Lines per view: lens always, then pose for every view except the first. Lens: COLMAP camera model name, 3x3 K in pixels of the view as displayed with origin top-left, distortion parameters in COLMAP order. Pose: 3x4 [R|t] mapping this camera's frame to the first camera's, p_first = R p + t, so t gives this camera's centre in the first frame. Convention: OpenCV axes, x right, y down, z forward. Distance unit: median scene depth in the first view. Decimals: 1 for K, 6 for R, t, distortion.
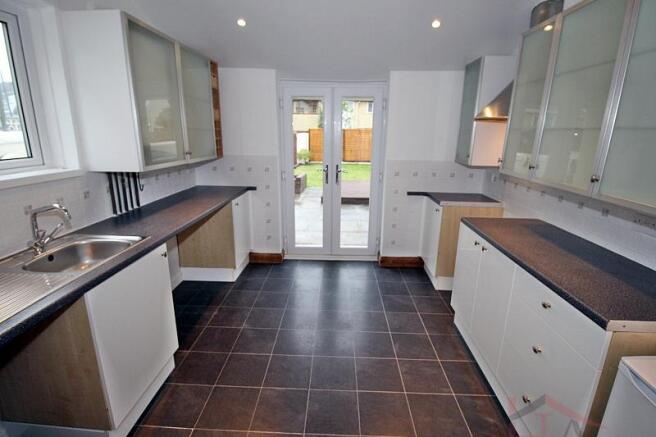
lens RADIAL K [[304.6, 0, 330.0], [0, 304.6, 215.3], [0, 0, 1]] dist [0.003148, -0.014586]
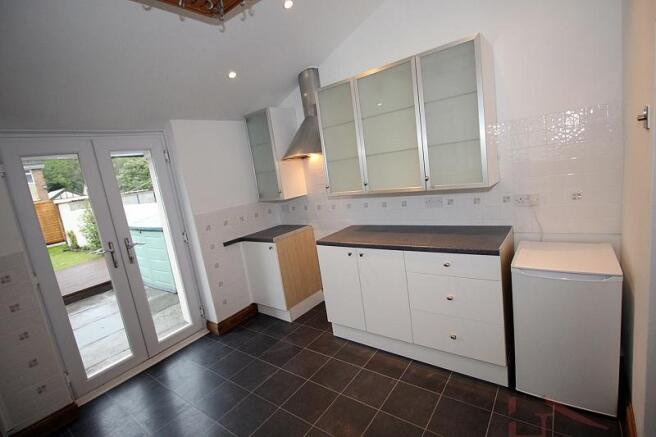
lens RADIAL K [[297.9, 0, 328.0], [0, 297.9, 218.5], [0, 0, 1]] dist [0.001308, -0.013104]
pose [[0.582010, -0.229210, 0.780209, -0.251967], [0.351294, 0.936175, 0.012976, -0.046929], [-0.733387, 0.266531, 0.625384, 0.175459]]
